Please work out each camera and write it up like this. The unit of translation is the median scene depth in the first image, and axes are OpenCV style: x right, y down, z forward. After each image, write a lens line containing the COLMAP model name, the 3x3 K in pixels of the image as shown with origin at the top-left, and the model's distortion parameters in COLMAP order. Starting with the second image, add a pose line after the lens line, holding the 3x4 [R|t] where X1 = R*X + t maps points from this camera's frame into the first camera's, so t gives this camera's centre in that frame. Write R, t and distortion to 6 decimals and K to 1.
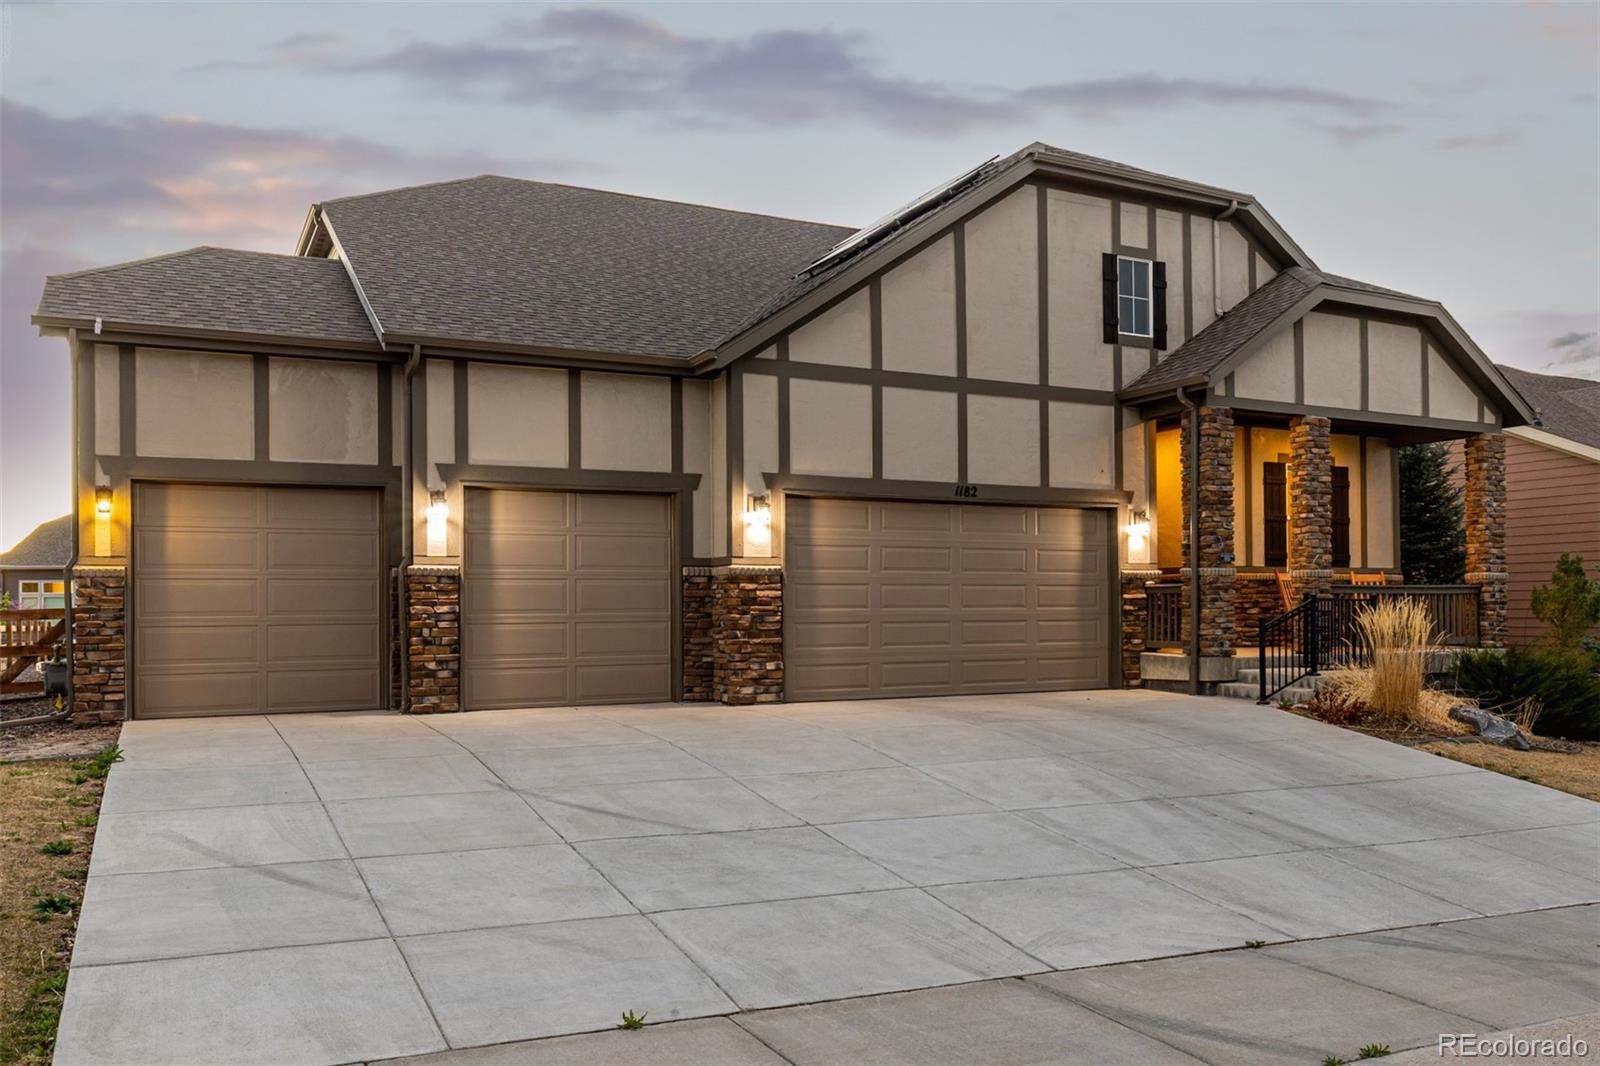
lens RADIAL K [[1245.8, 0, 817.9], [0, 1245.8, 613.3], [0, 0, 1]] dist [-0.008721, -0.005831]
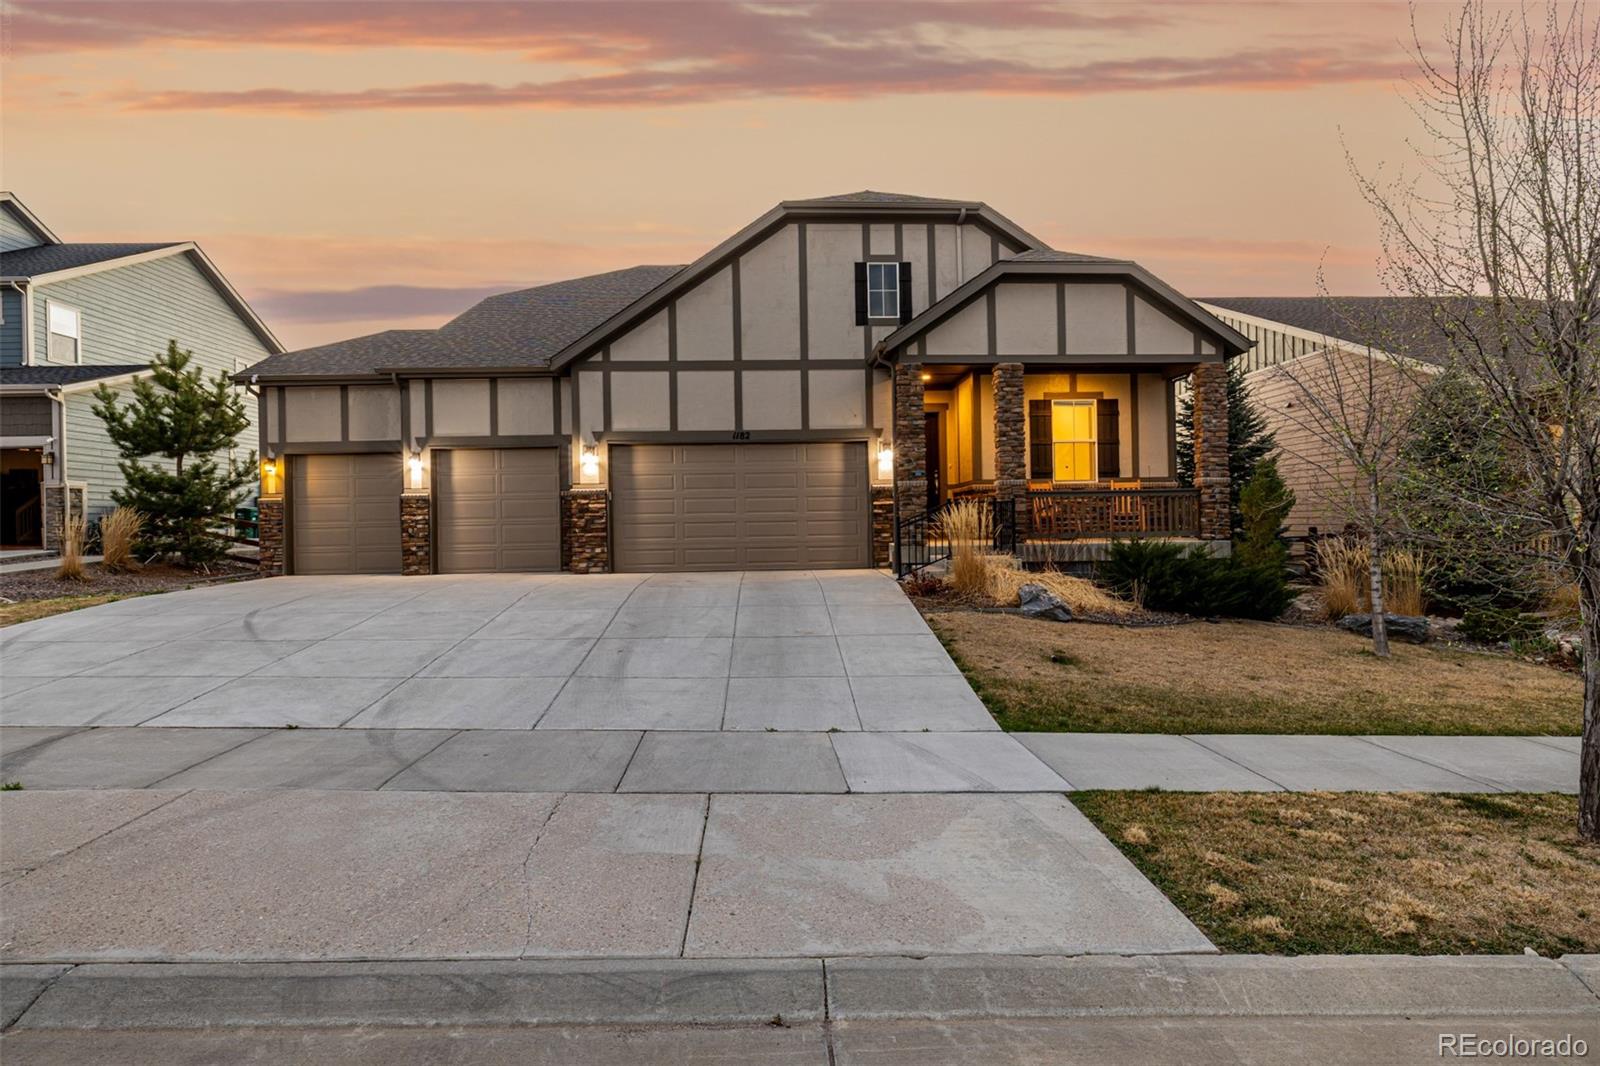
lens RADIAL K [[791.9, 0, 789.3], [0, 791.9, 516.0], [0, 0, 1]] dist [-0.014694, -0.000450]
pose [[0.909172, -0.011020, -0.416275, 0.571829], [0.010675, 0.999938, -0.003155, 0.003071], [0.416284, -0.001575, 0.909233, 0.155092]]
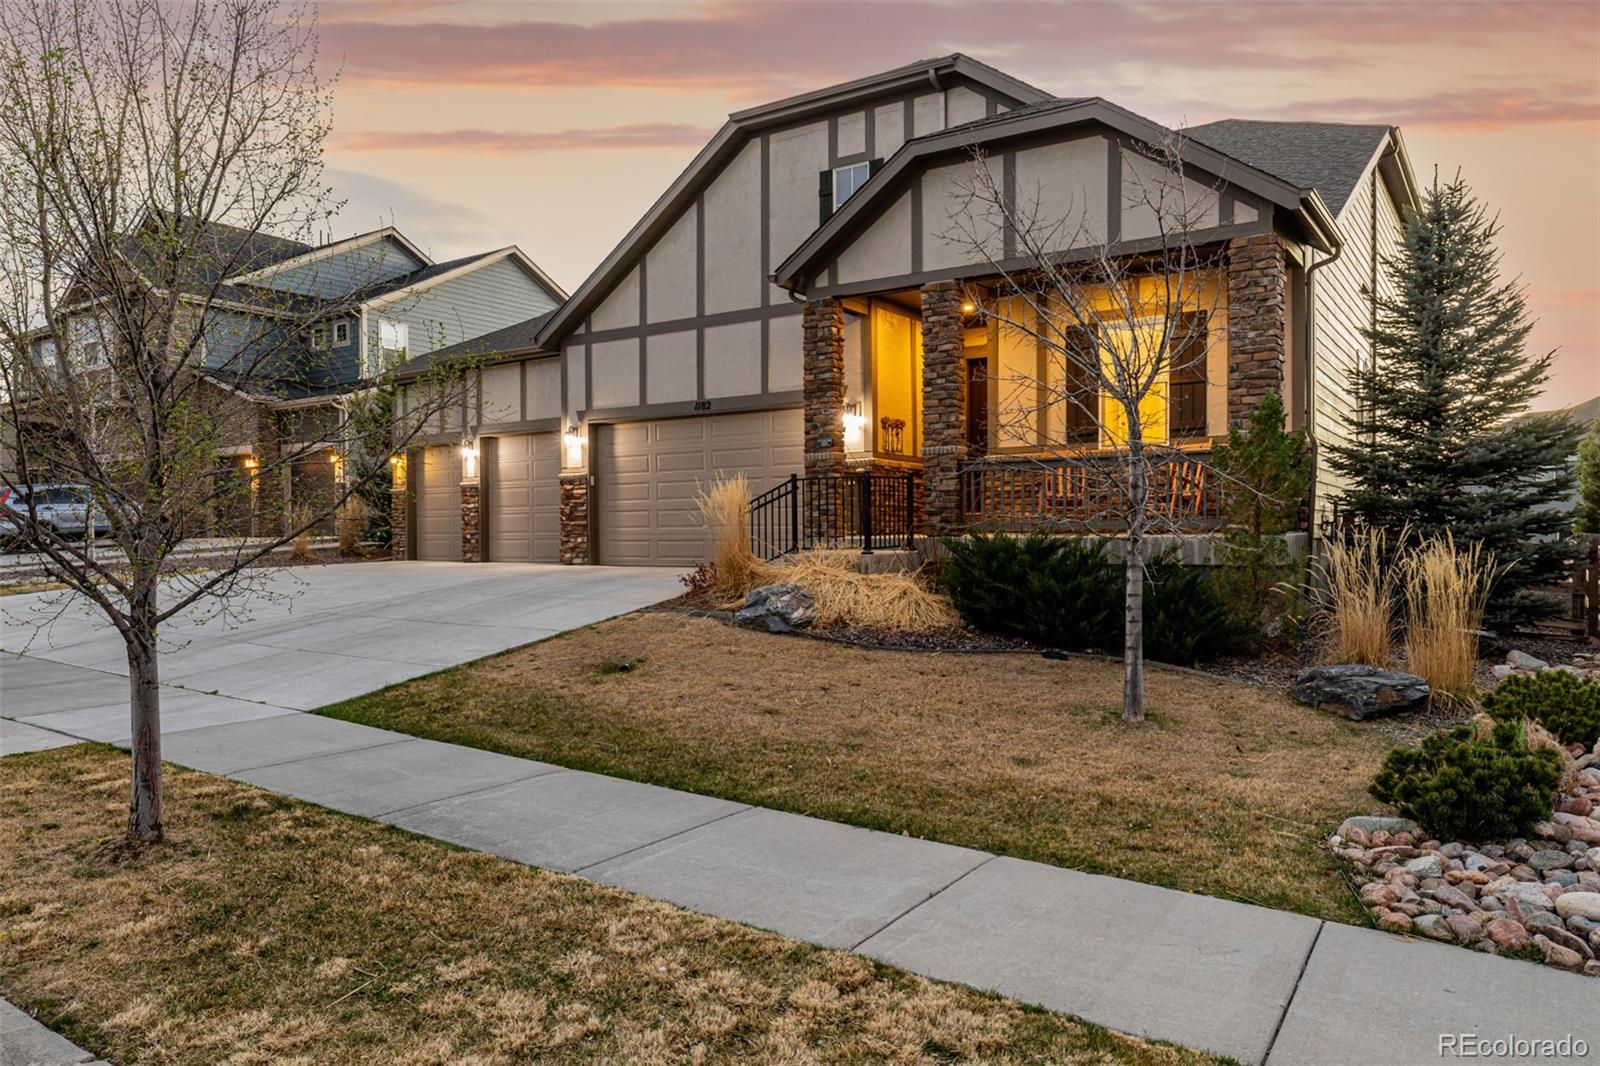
lens RADIAL K [[1060.0, 0, 798.5], [0, 1060.0, 545.7], [0, 0, 1]] dist [-0.003003, -0.001230]
pose [[0.496611, 0.010907, -0.867904, 1.108557], [-0.000848, 0.999927, 0.012081, 0.031199], [0.867973, -0.005263, 0.496584, 0.552333]]
